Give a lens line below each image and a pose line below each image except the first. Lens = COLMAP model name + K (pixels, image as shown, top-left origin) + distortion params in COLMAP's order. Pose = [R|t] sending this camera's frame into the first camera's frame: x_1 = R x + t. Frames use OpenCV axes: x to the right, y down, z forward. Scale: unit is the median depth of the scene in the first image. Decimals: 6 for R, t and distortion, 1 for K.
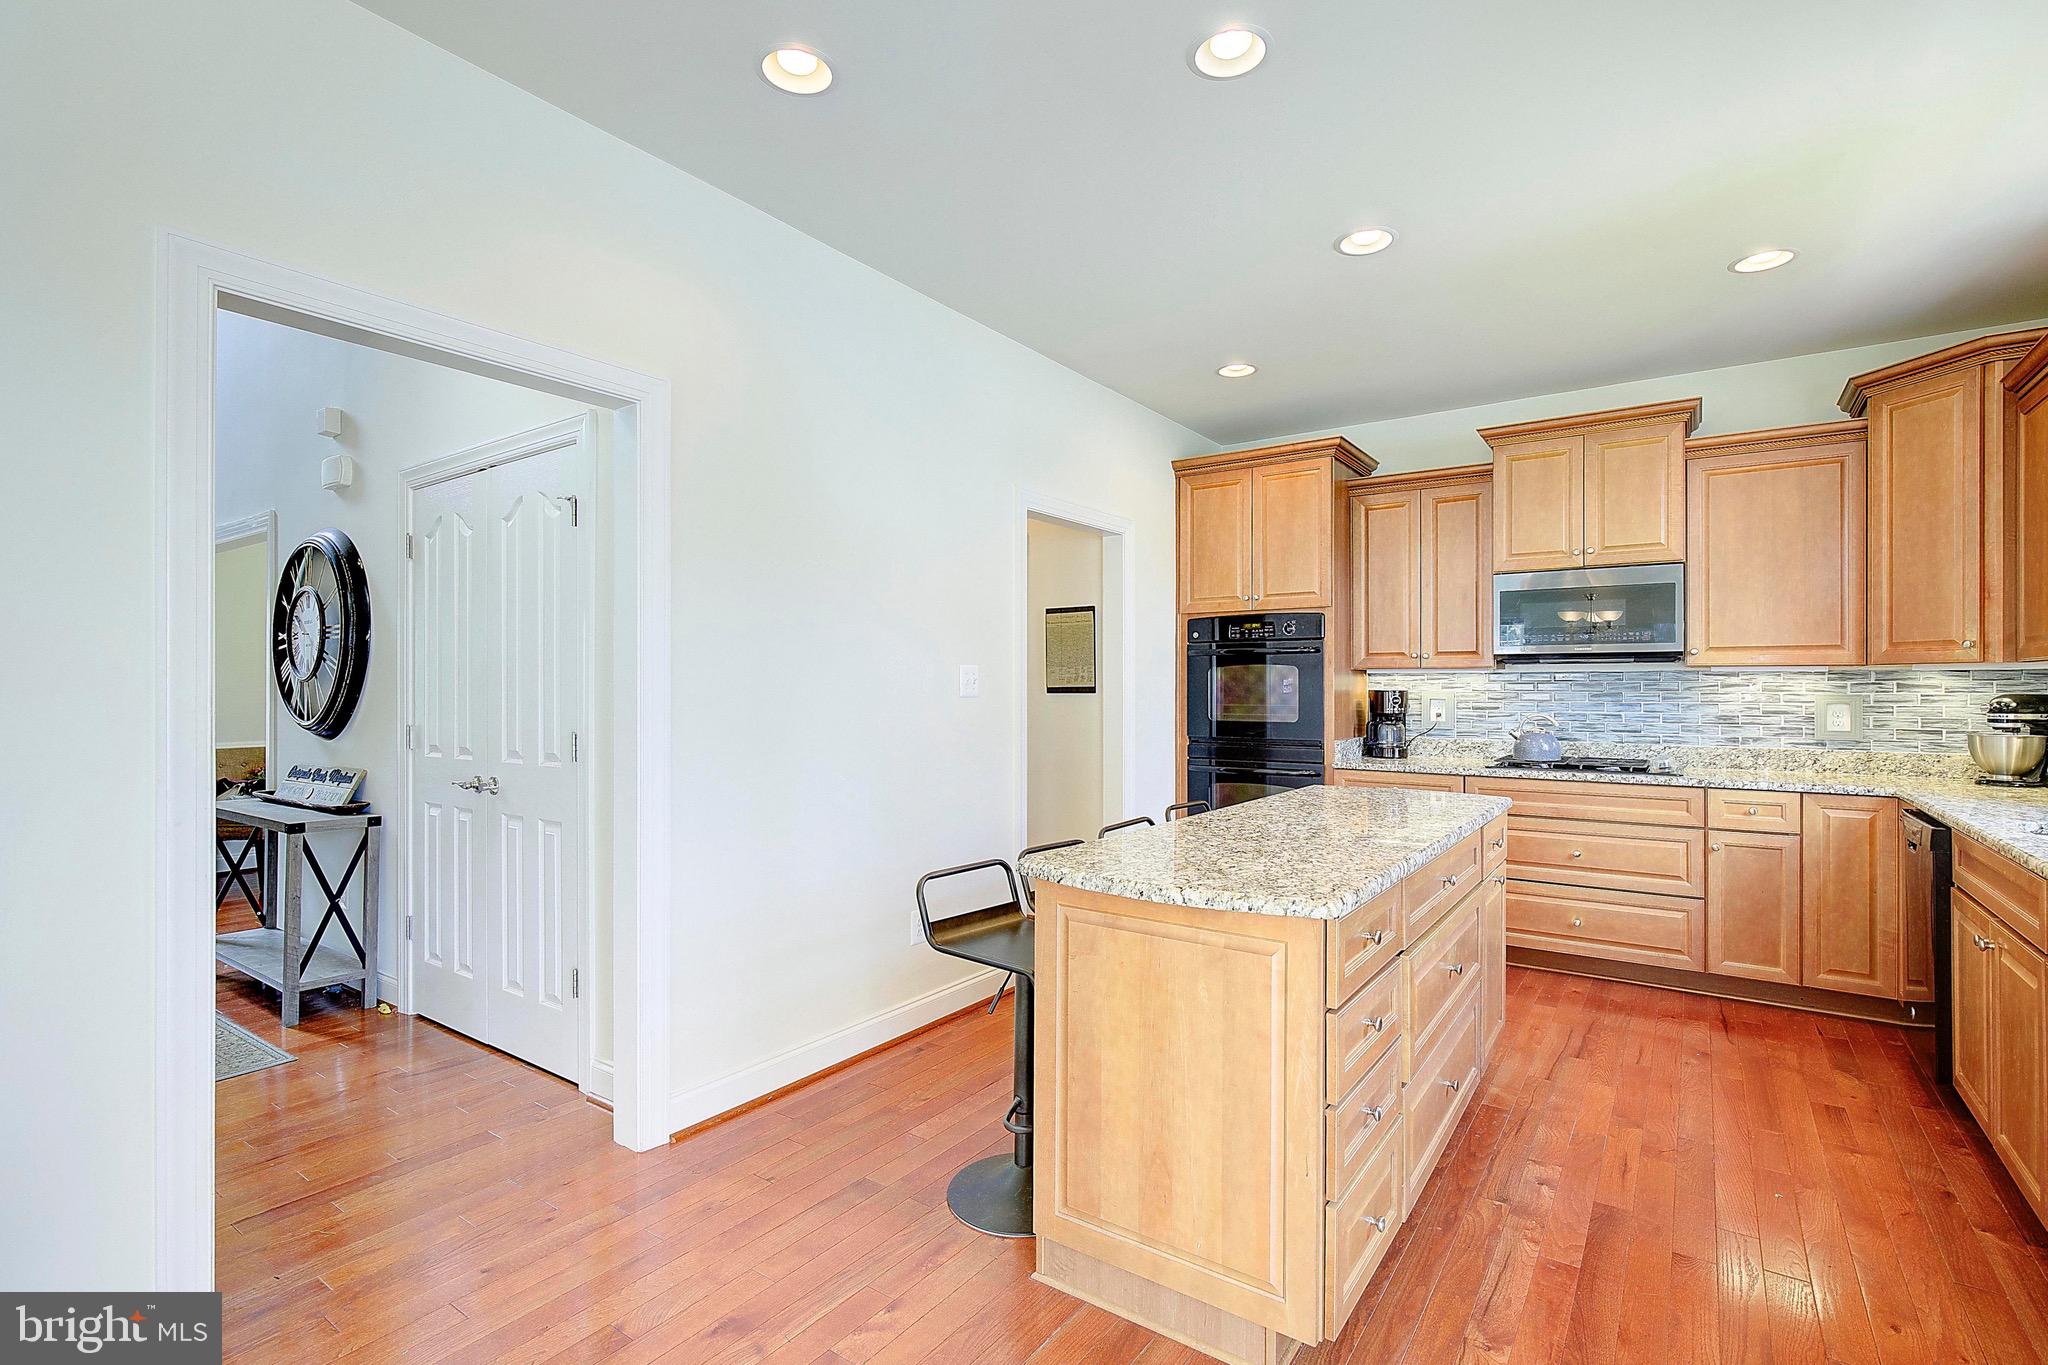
lens RADIAL K [[943.0, 0, 1062.1], [0, 943.0, 678.9], [0, 0, 1]] dist [0.004448, -0.000585]
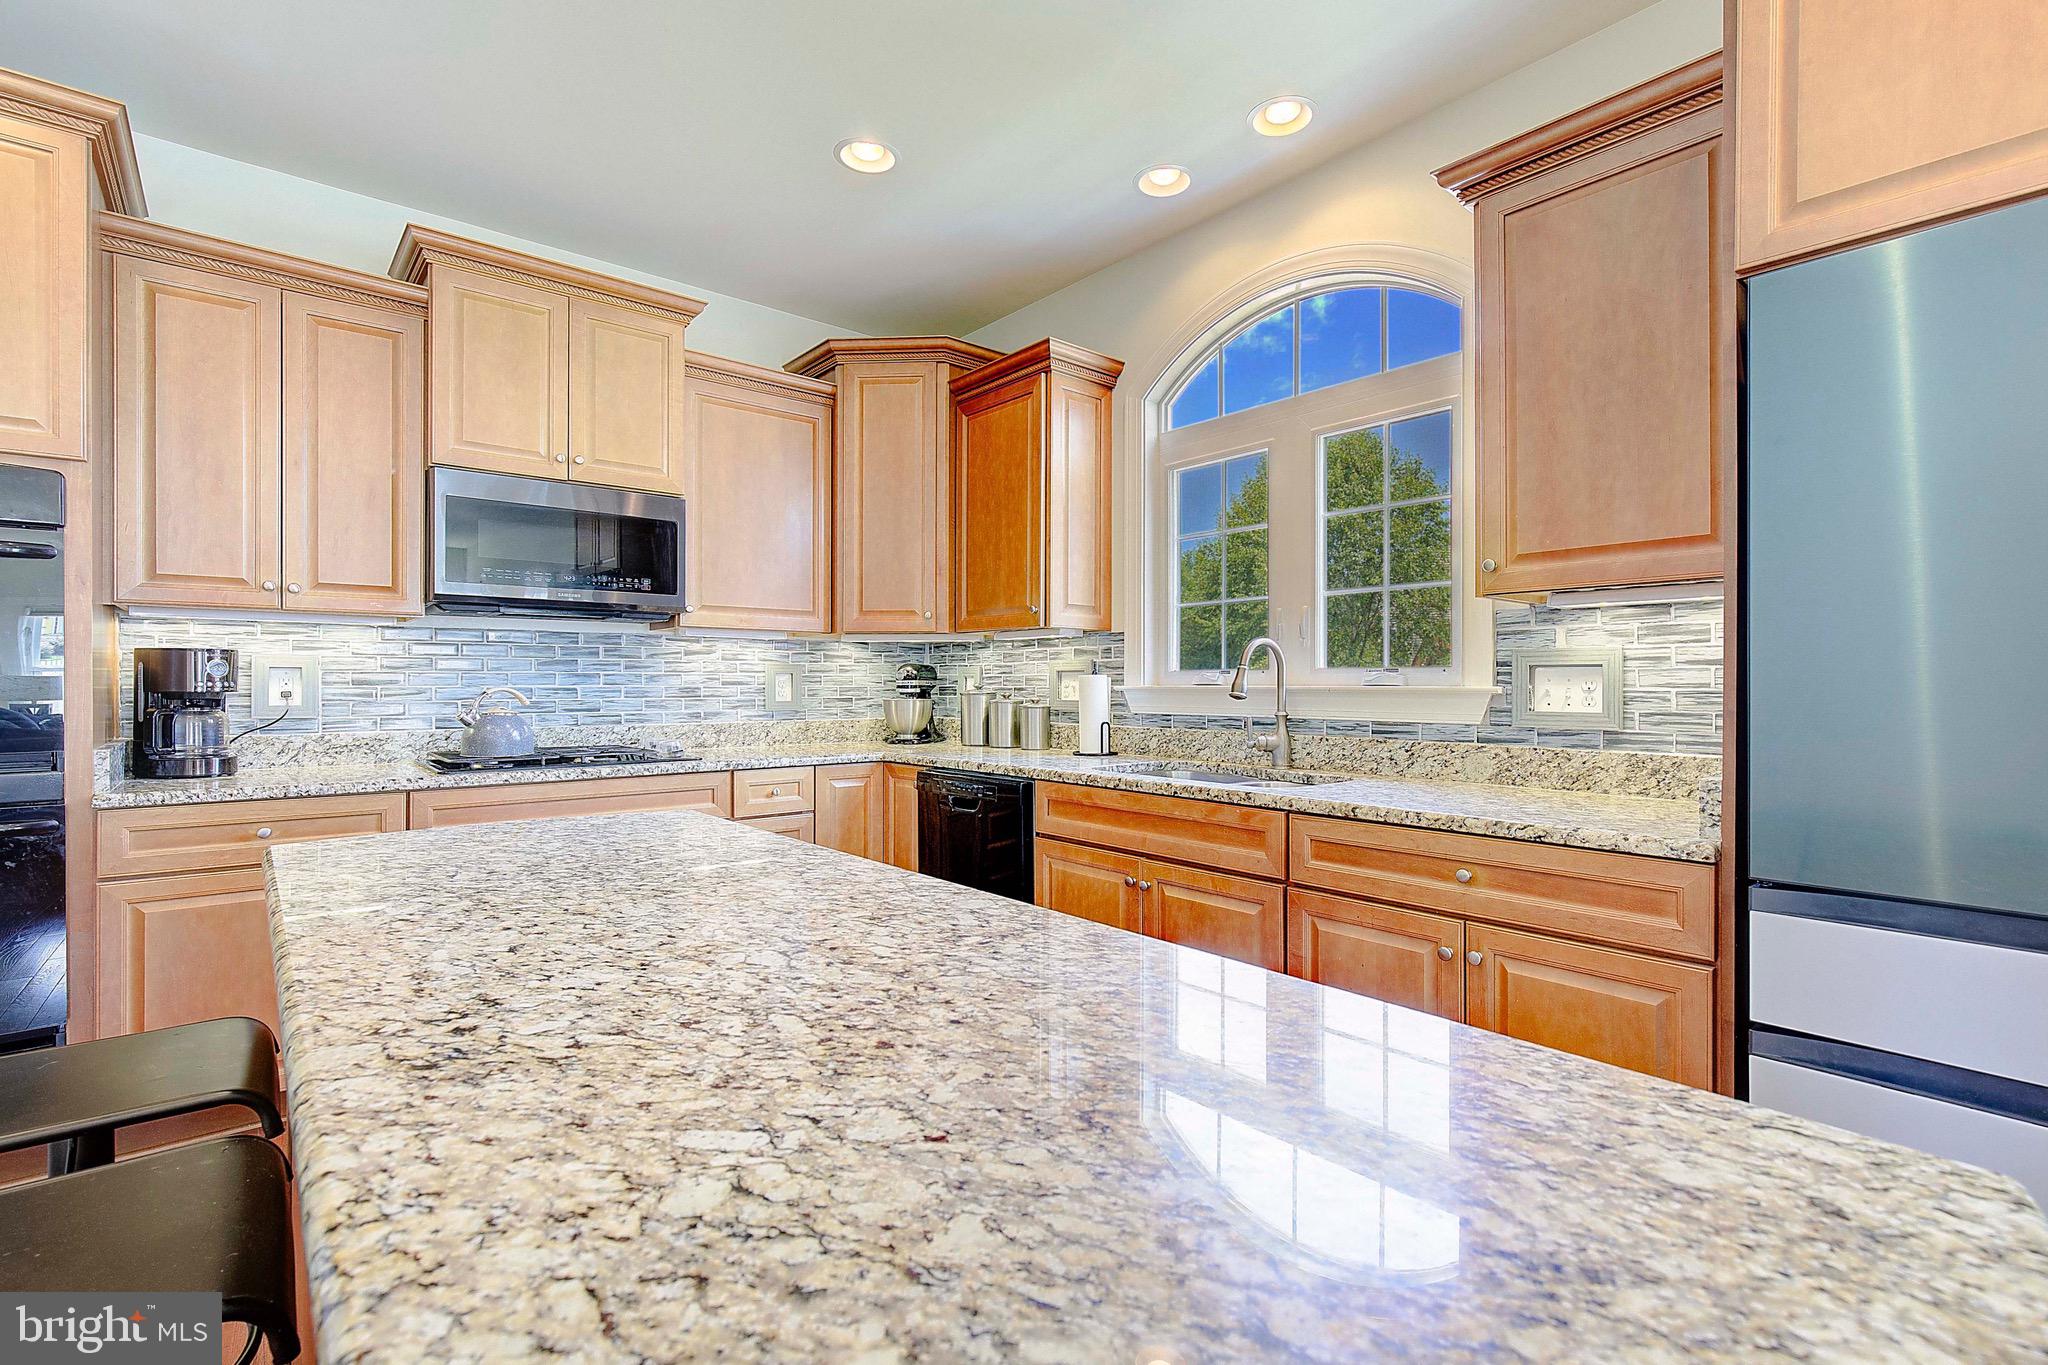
lens RADIAL K [[943.0, 0, 1043.4], [0, 943.0, 678.1], [0, 0, 1]] dist [0.004448, -0.000585]
pose [[0.264744, 0.003868, 0.964311, -0.044045], [-0.008420, 0.999963, -0.001699, 0.029710], [-0.964282, -0.007669, 0.264767, 0.472172]]
